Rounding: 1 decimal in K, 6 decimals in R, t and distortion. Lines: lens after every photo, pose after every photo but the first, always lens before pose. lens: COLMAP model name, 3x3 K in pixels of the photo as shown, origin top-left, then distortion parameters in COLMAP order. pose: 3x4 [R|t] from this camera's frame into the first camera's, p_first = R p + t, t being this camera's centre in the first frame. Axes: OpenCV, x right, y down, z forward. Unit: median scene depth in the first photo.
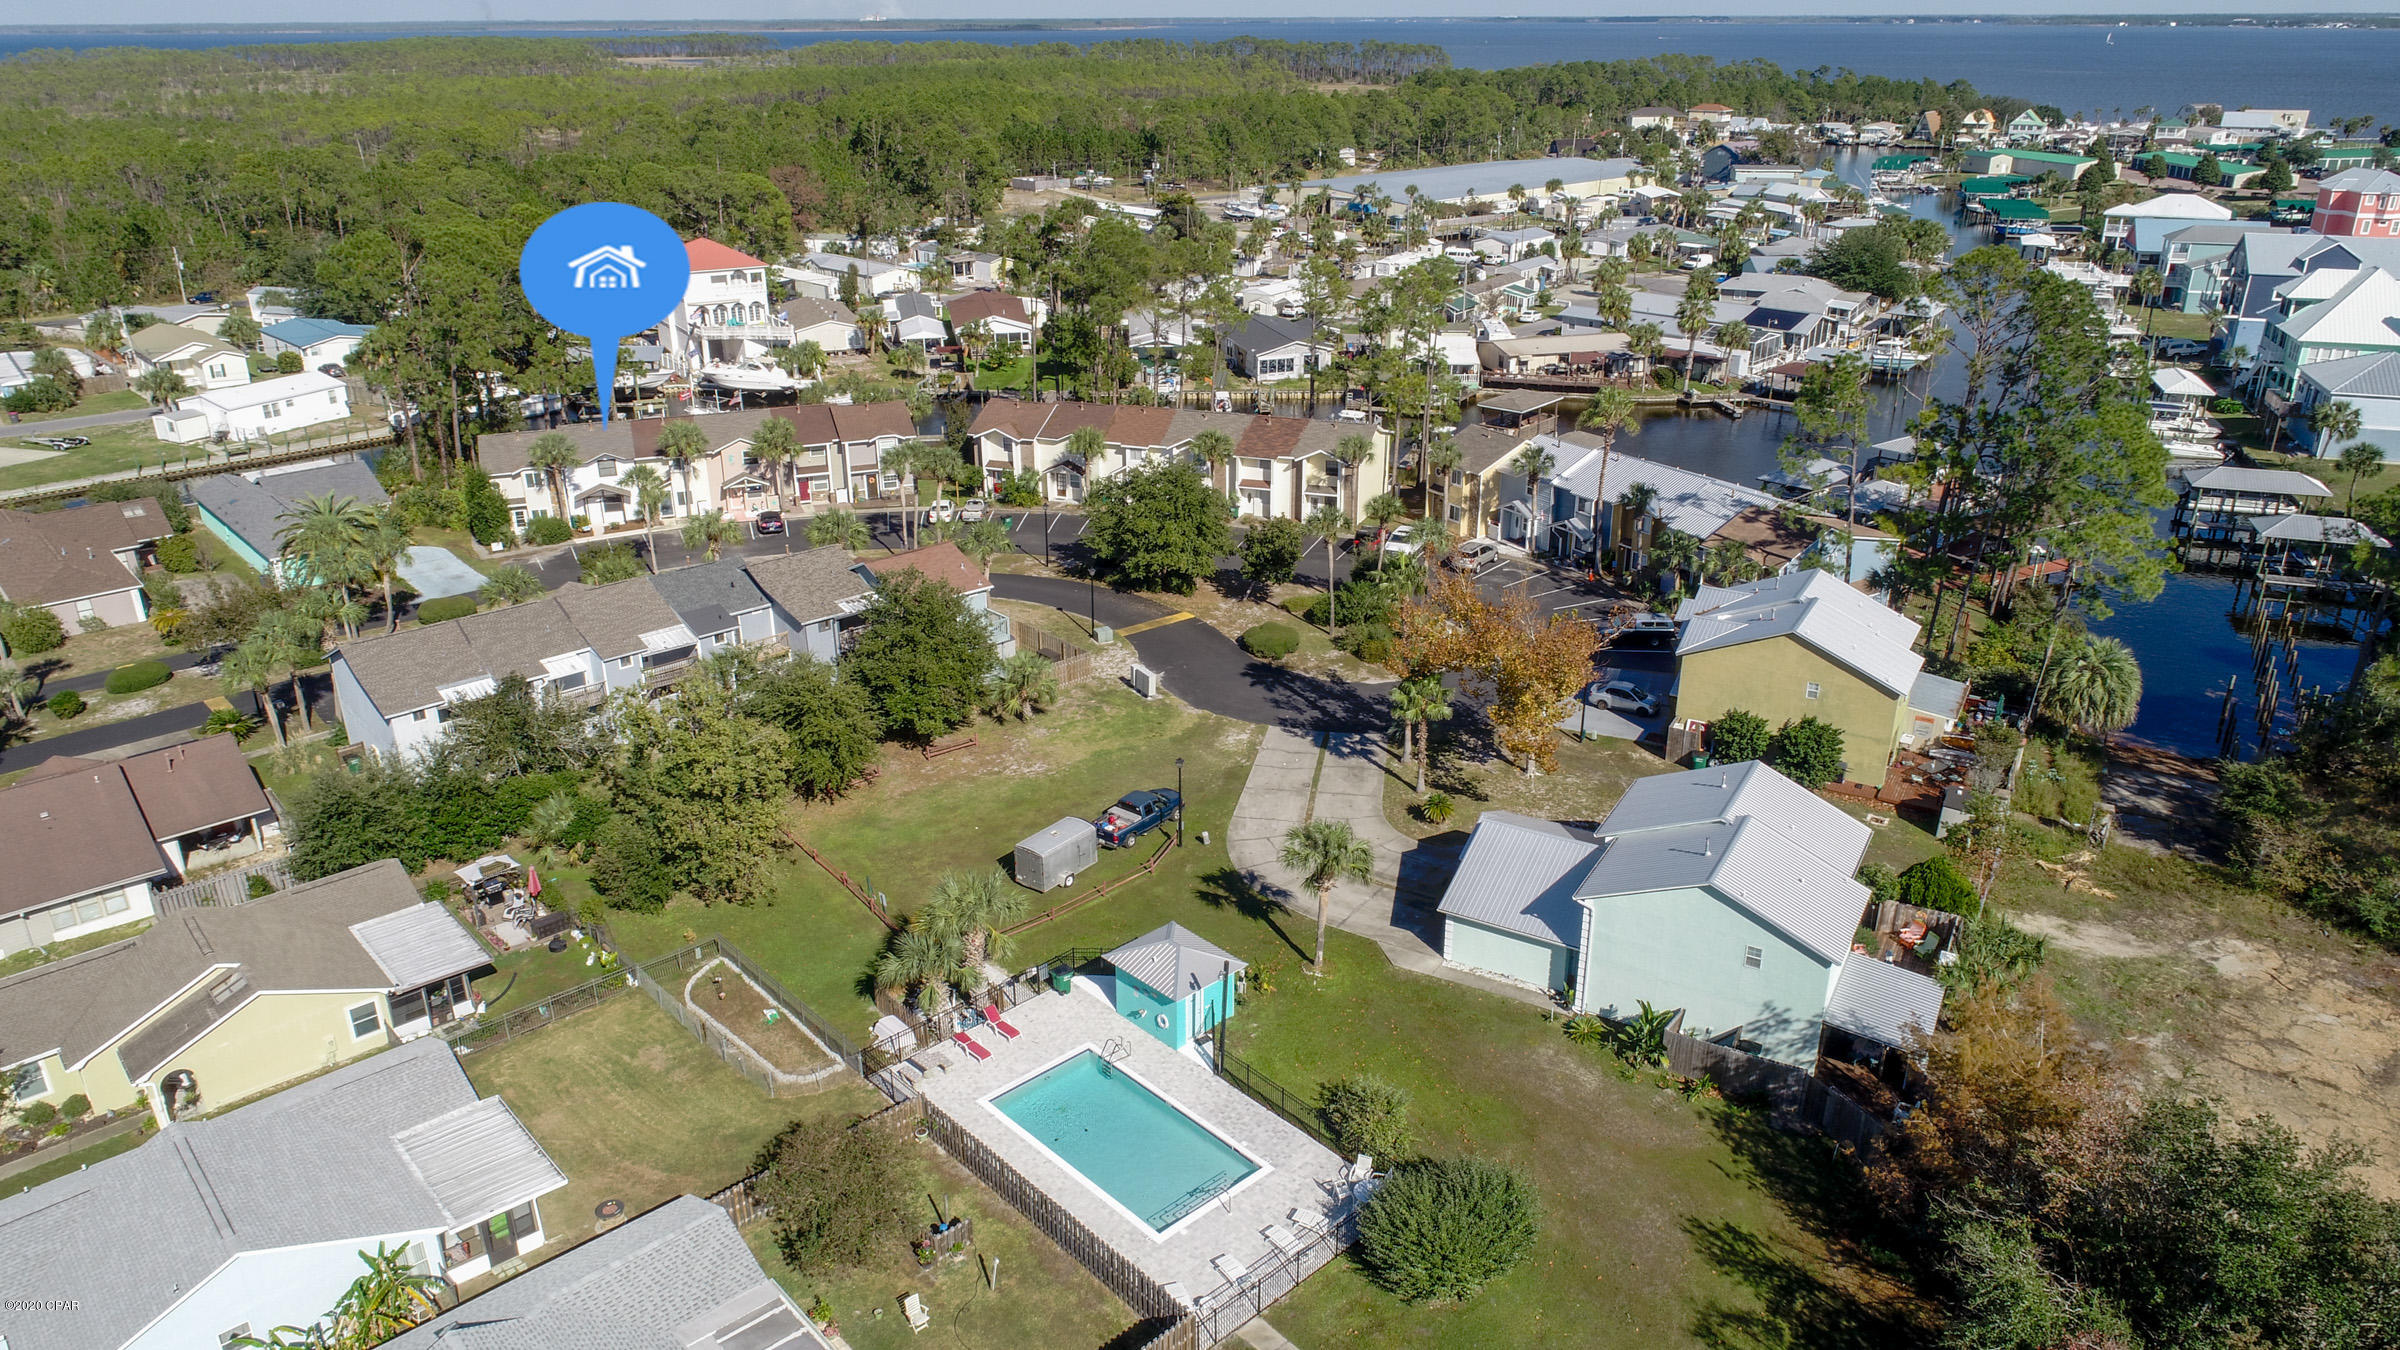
lens RADIAL K [[1603.1, 0, 1203.5], [0, 1603.1, 689.7], [0, 0, 1]] dist [0.000498, -0.003982]
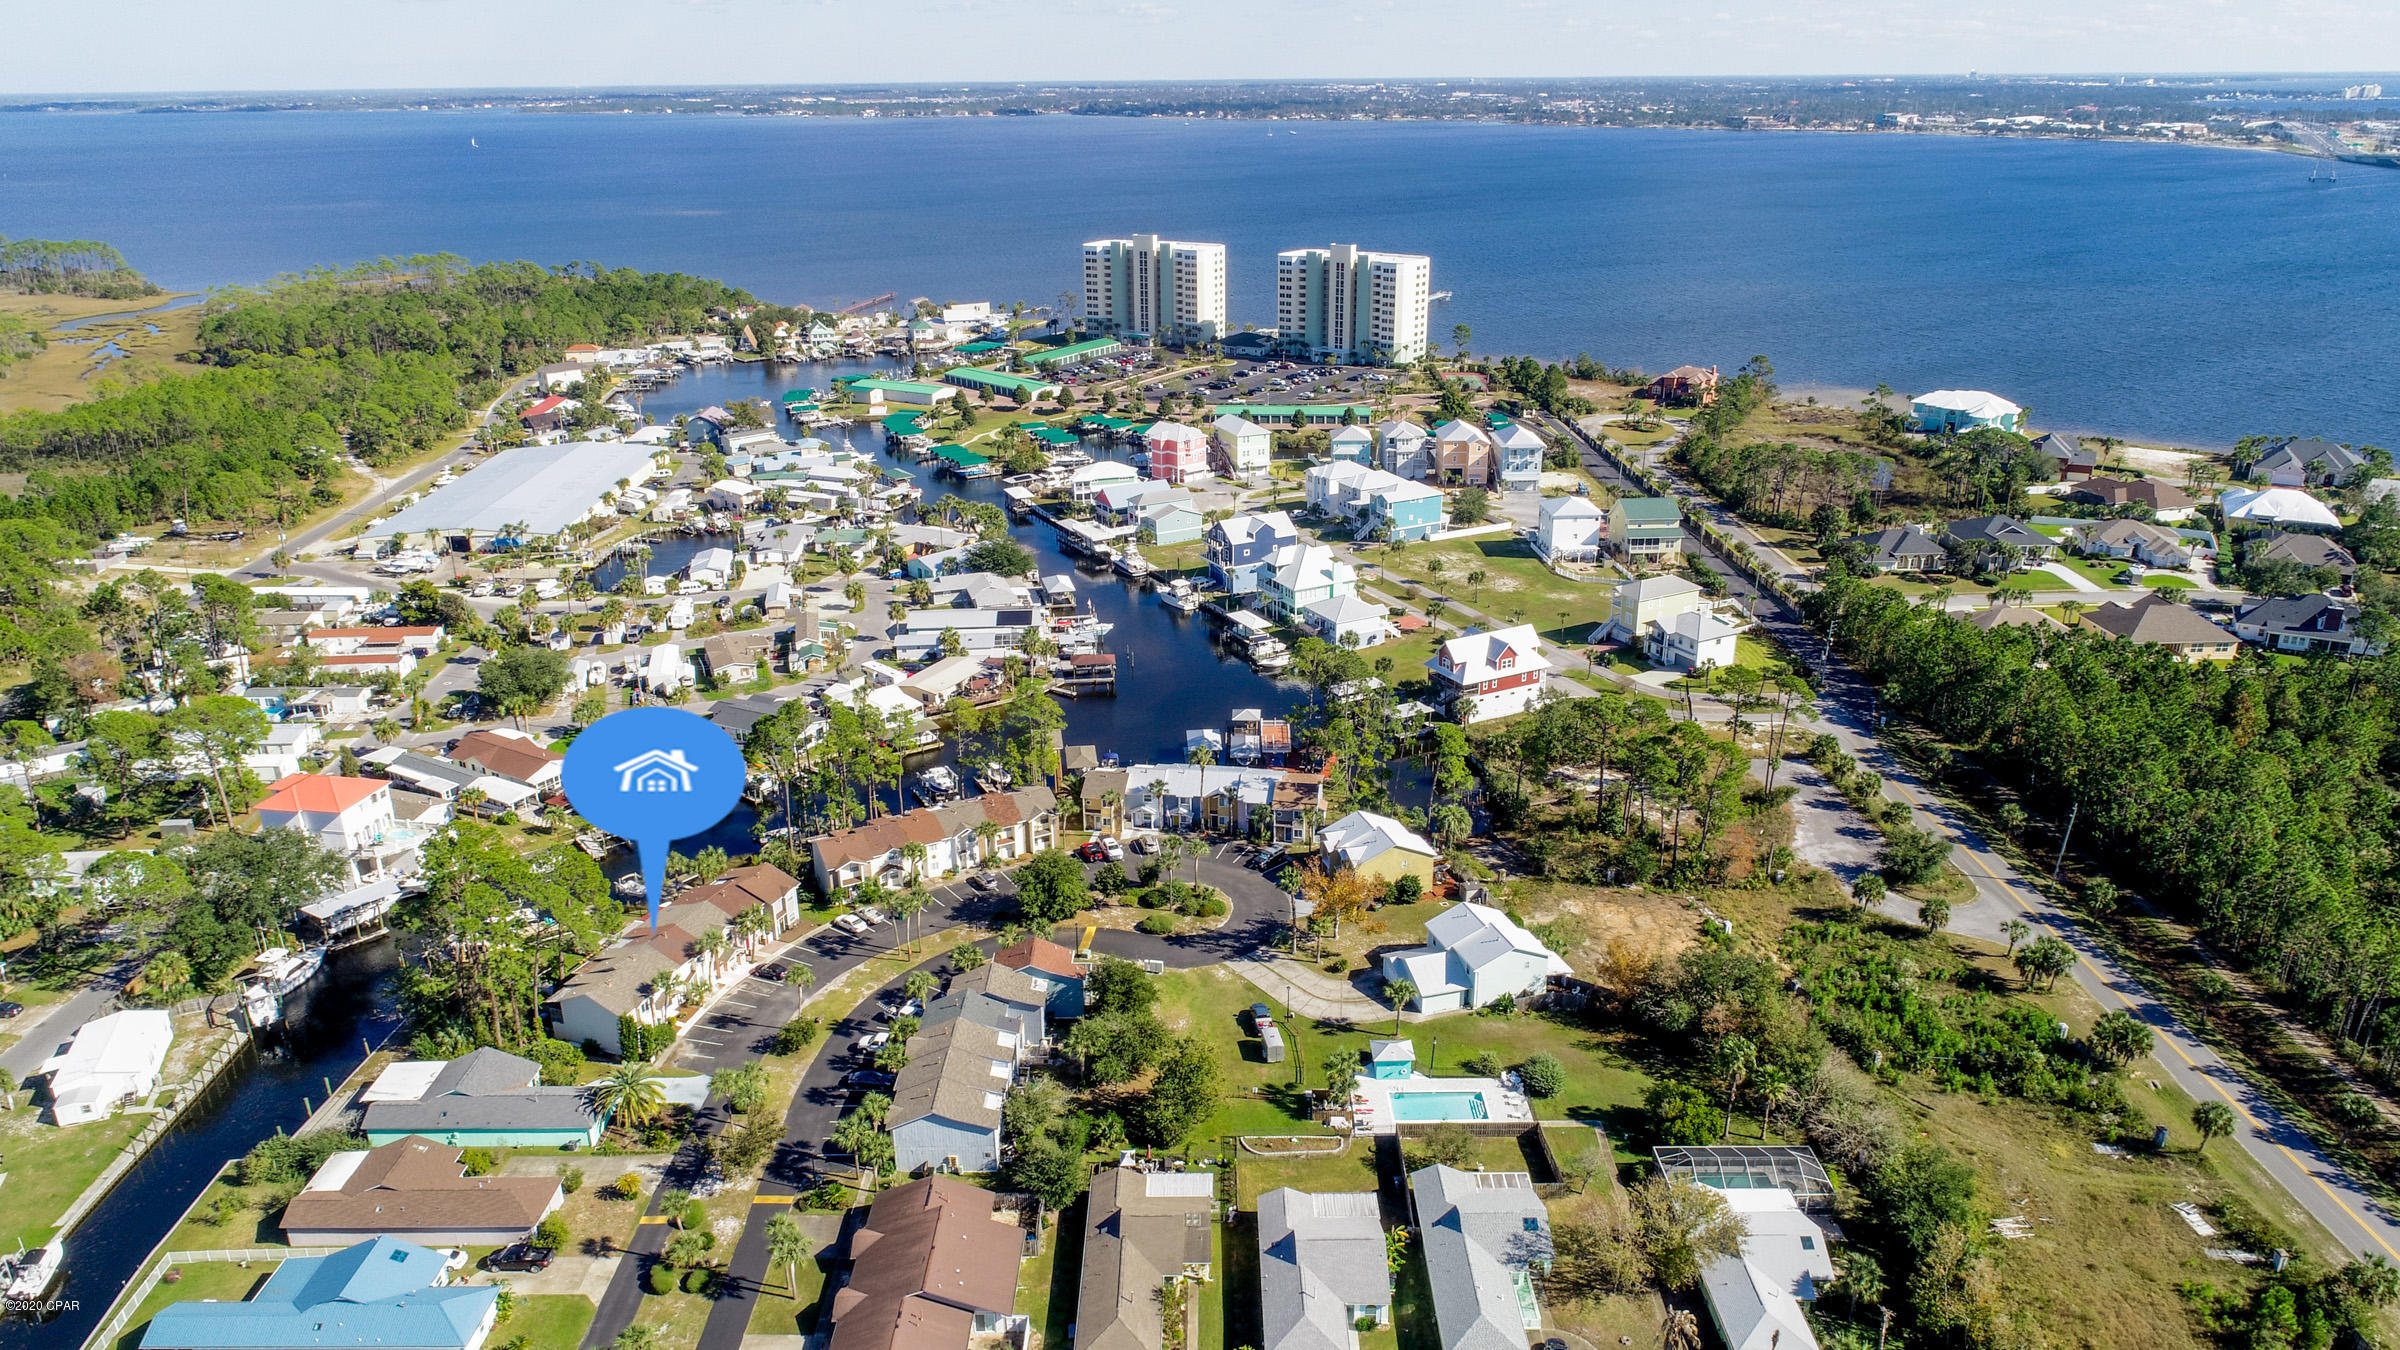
lens RADIAL K [[1603.1, 0, 1203.5], [0, 1603.1, 689.7], [0, 0, 1]] dist [0.000498, -0.003982]
pose [[0.672194, -0.266560, 0.690725, -1.054363], [0.291583, 0.952854, 0.083959, -0.397516], [-0.680540, 0.144968, 0.718227, -0.441202]]
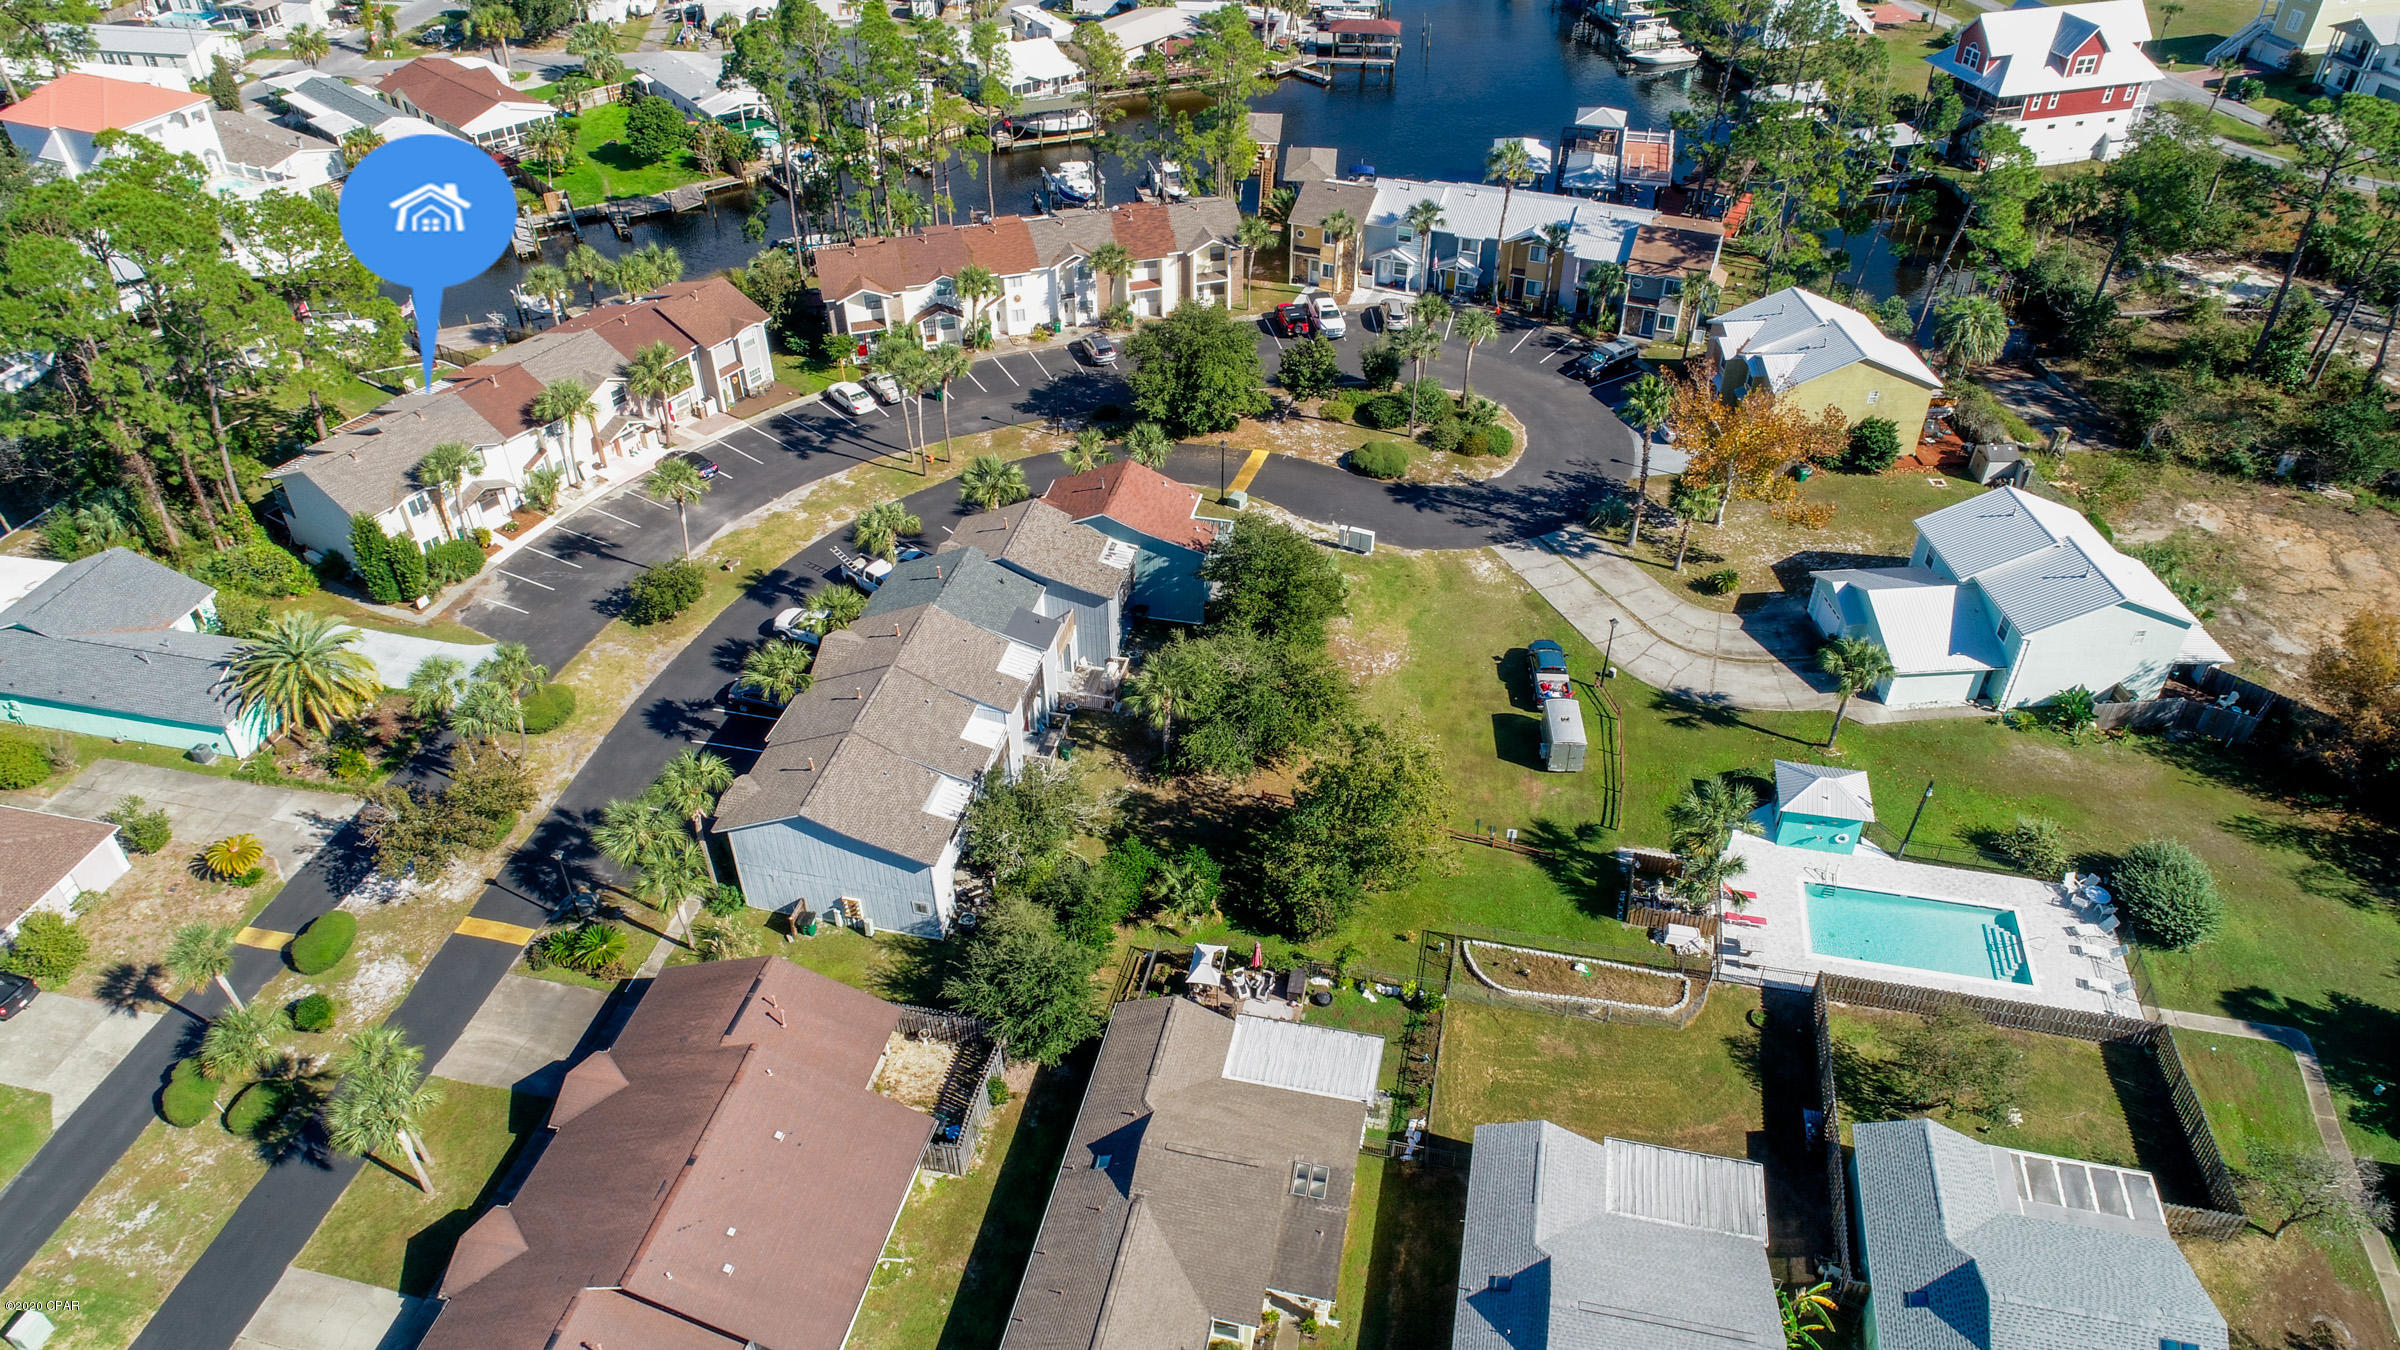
lens RADIAL K [[1603.1, 0, 1203.5], [0, 1603.1, 689.7], [0, 0, 1]] dist [0.000498, -0.003982]
pose [[0.815426, -0.357091, 0.455595, -0.520756], [0.224305, 0.920481, 0.320003, -0.225122], [-0.533637, -0.158747, 0.830681, 0.126315]]
